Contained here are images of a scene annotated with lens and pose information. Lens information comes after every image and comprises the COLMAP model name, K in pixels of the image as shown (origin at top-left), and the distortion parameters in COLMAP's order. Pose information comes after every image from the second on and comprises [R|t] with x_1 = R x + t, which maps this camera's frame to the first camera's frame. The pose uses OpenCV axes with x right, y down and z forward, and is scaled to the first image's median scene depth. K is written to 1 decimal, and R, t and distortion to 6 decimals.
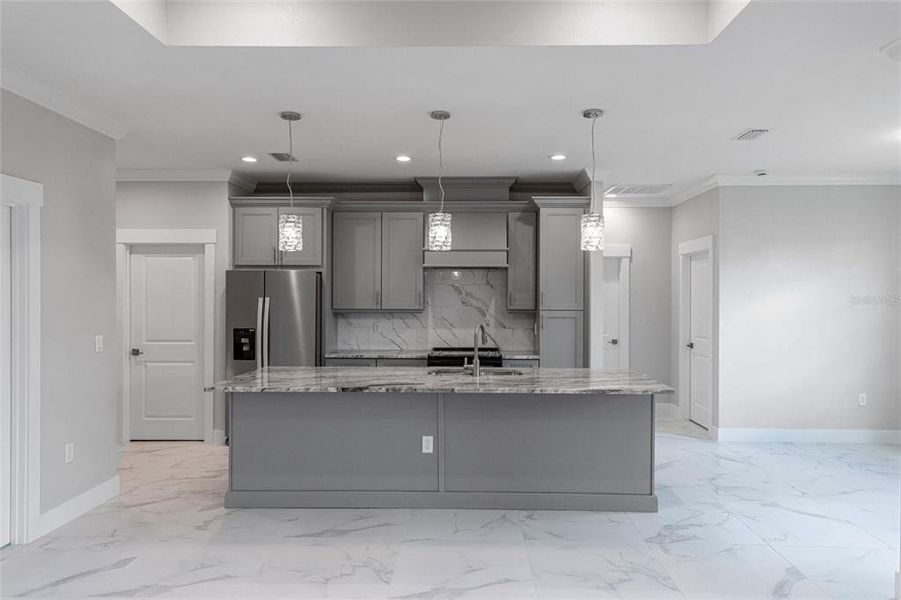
lens RADIAL K [[592.6, 0, 456.8], [0, 592.6, 298.3], [0, 0, 1]] dist [0.004010, 0.000706]
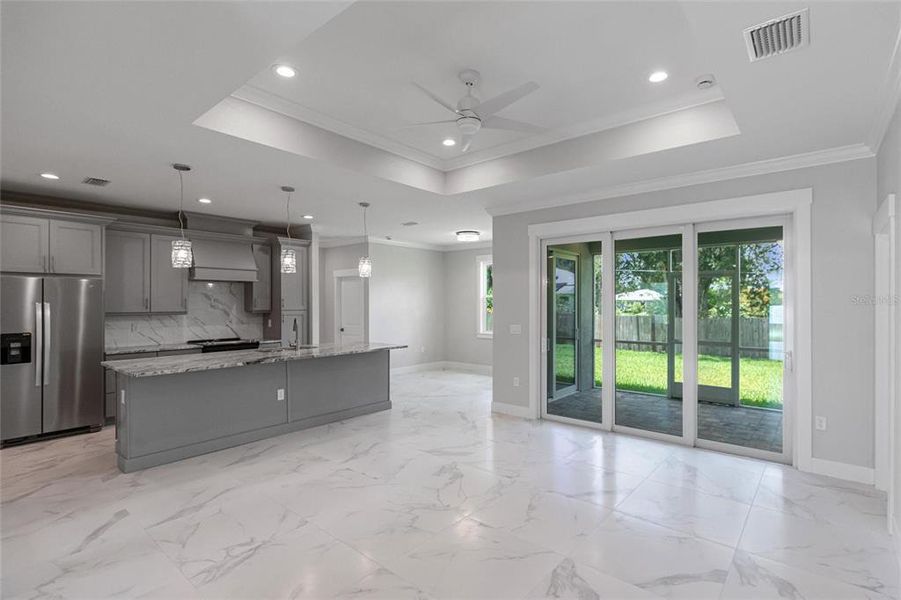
lens RADIAL K [[431.6, 0, 454.6], [0, 431.6, 301.0], [0, 0, 1]] dist [0.001996, 0.000365]
pose [[0.634389, -0.000558, 0.773014, -0.443258], [0.004824, 0.999983, -0.003238, 0.001073], [-0.772999, 0.005783, 0.634381, -0.065912]]
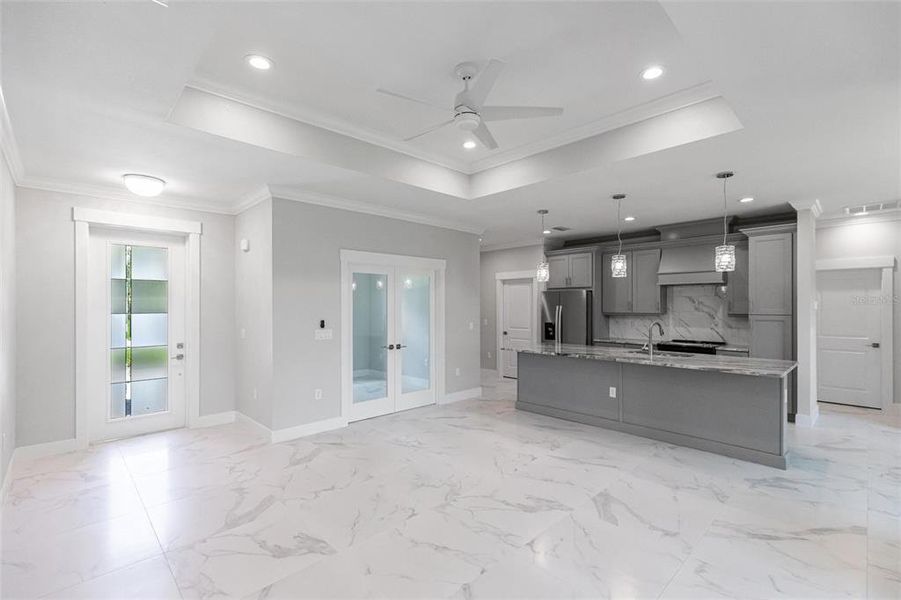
lens RADIAL K [[399.8, 0, 458.3], [0, 399.8, 303.7], [0, 0, 1]] dist [0.002431, 0.000333]
pose [[0.717431, -0.007451, -0.696590, 0.295671], [0.002608, 0.999965, -0.008010, 0.001115], [0.696625, 0.003930, 0.717425, -0.087817]]
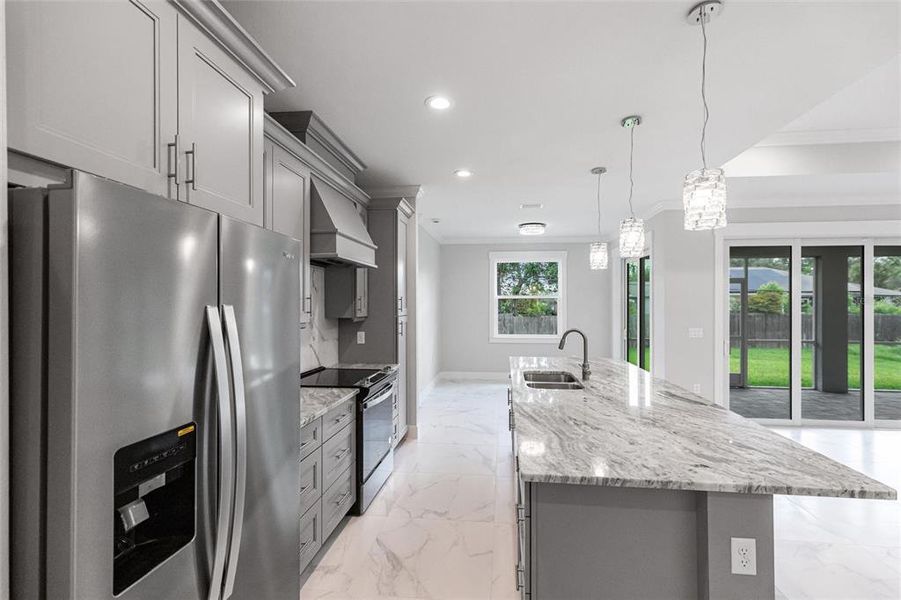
lens RADIAL K [[399.8, 0, 458.3], [0, 399.8, 303.7], [0, 0, 1]] dist [0.002431, 0.000333]
pose [[0.093146, -0.004078, 0.995644, -0.495793], [0.001177, 0.999991, 0.003986, -0.003065], [-0.995652, 0.000801, 0.093150, 0.839548]]
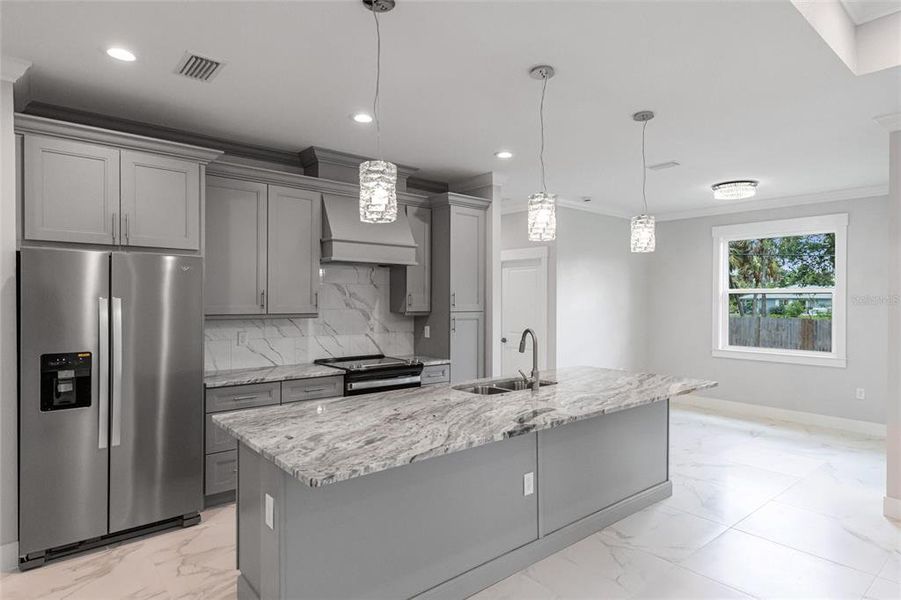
lens RADIAL K [[505.2, 0, 460.9], [0, 505.2, 300.7], [0, 0, 1]] dist [0.006094, 0.000823]
pose [[0.746267, -0.000821, 0.665647, -0.388596], [-0.001102, 0.999996, 0.002468, -0.000326], [-0.665646, -0.002575, 0.746263, 0.379563]]
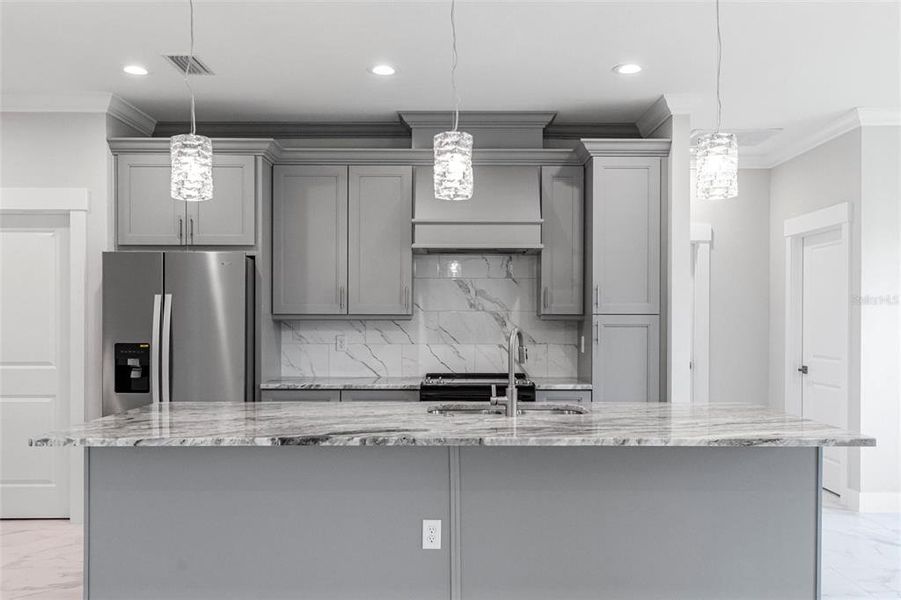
lens RADIAL K [[741.2, 0, 456.6], [0, 741.2, 323.3], [0, 0, 1]] dist [0.003162, -0.000931]
pose [[0.999692, -0.001762, 0.024755, -0.029222], [0.001628, 0.999984, 0.005432, 0.025191], [-0.024764, -0.005390, 0.999679, 0.190383]]
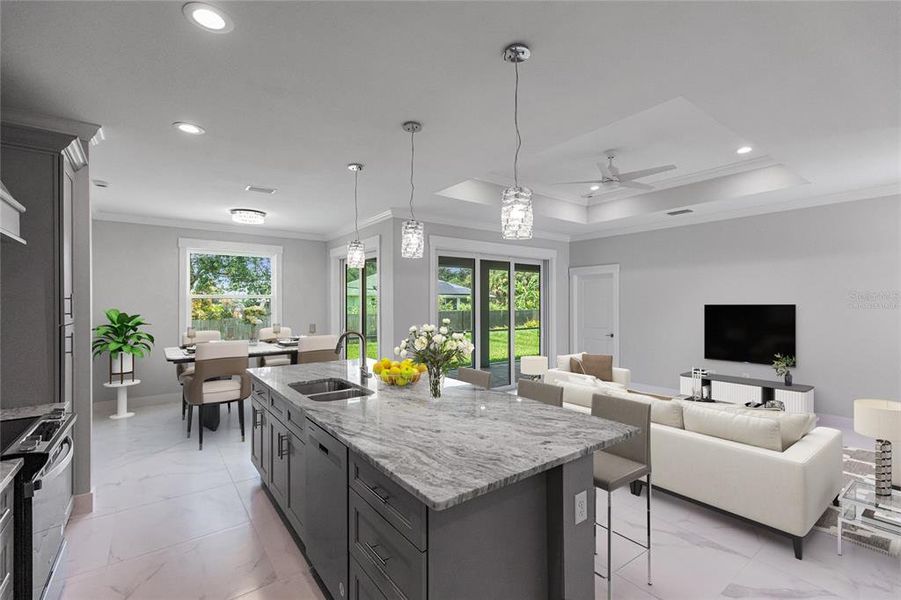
lens RADIAL K [[399.8, 0, 458.3], [0, 399.8, 303.7], [0, 0, 1]] dist [0.002431, 0.000333]
pose [[-0.619409, -0.001105, 0.785067, -0.424017], [0.003177, 0.999987, 0.003913, -0.002307], [-0.785062, 0.004918, -0.619398, 0.935682]]
